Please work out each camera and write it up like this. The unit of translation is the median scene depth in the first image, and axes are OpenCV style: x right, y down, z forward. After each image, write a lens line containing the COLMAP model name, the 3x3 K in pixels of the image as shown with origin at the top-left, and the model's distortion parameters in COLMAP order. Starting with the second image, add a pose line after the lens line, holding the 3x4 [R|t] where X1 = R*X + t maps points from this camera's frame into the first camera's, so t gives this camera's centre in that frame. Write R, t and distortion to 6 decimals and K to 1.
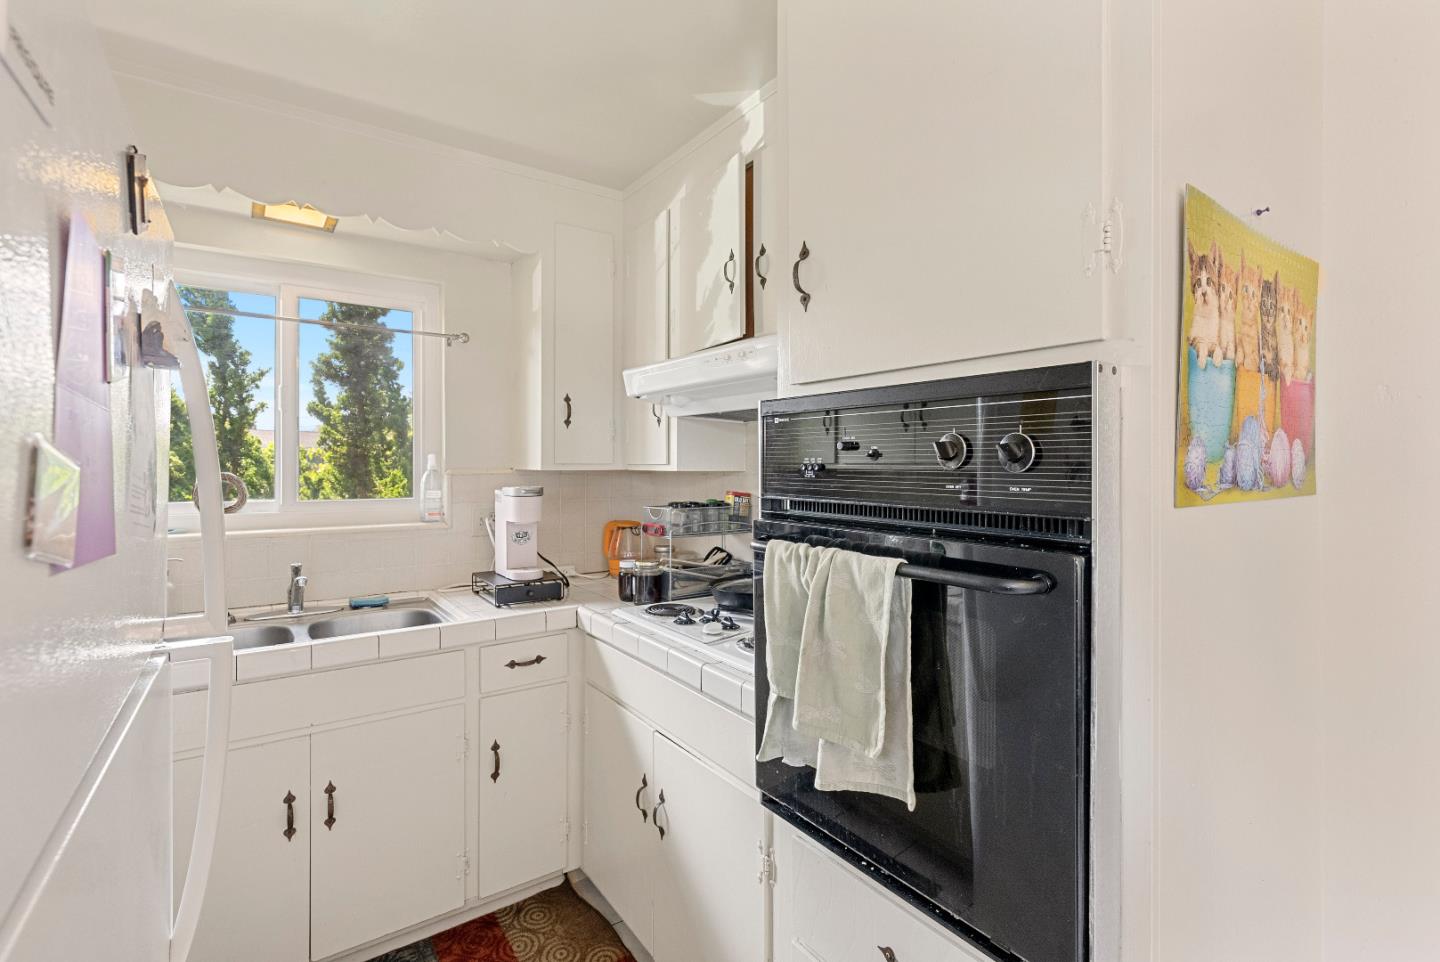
lens RADIAL K [[662.0, 0, 721.1], [0, 662.0, 467.4], [0, 0, 1]] dist [-0.001625, -0.000390]
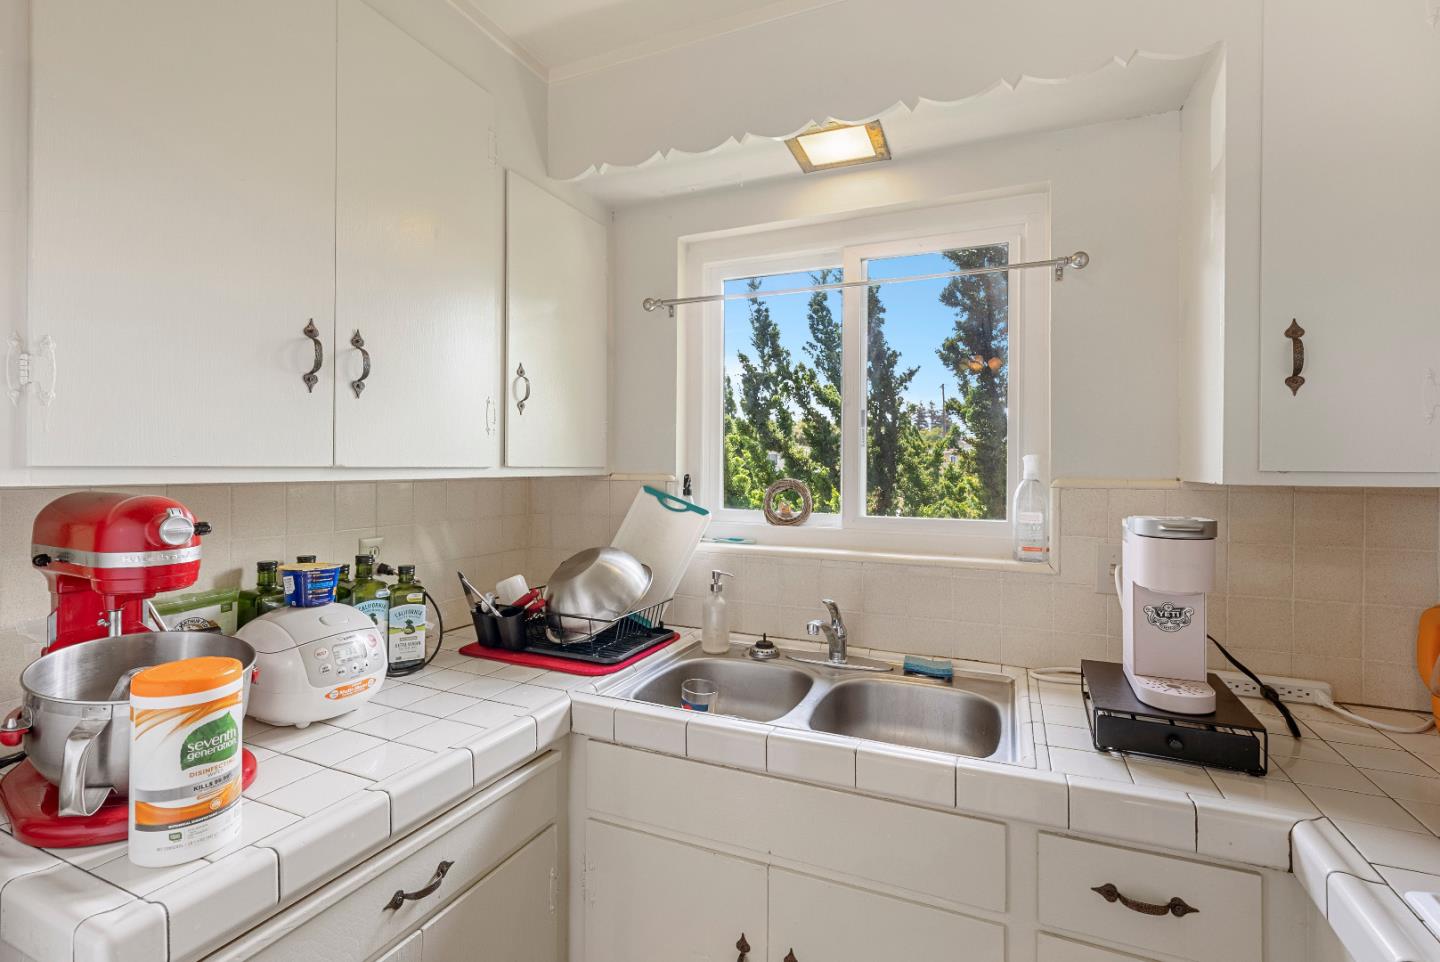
lens RADIAL K [[662.0, 0, 721.1], [0, 662.0, 467.4], [0, 0, 1]] dist [-0.001625, -0.000390]
pose [[0.512166, -0.000059, -0.858887, -0.044932], [-0.009245, 0.999942, -0.005582, -0.002219], [0.858837, 0.010799, 0.512135, 0.456441]]
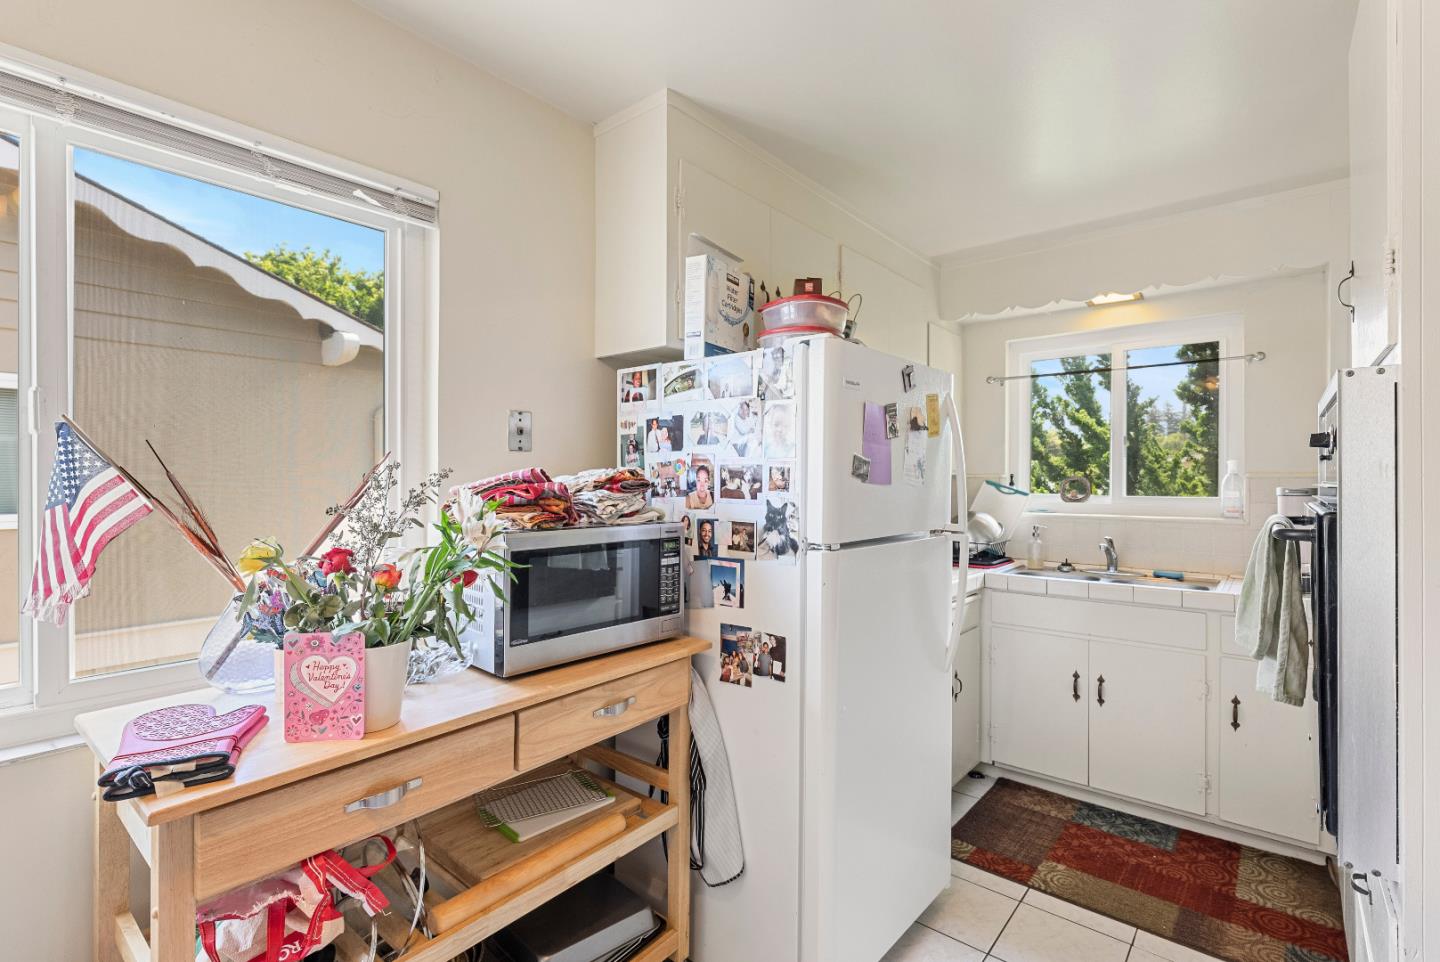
lens RADIAL K [[672.7, 0, 720.0], [0, 672.7, 481.0], [0, 0, 1]] dist [0.008089, 0.000011]
pose [[0.256235, -0.000615, -0.966614, 0.531080], [-0.005028, 0.999985, -0.001969, 0.025590], [0.966602, 0.005365, 0.256228, -0.195924]]
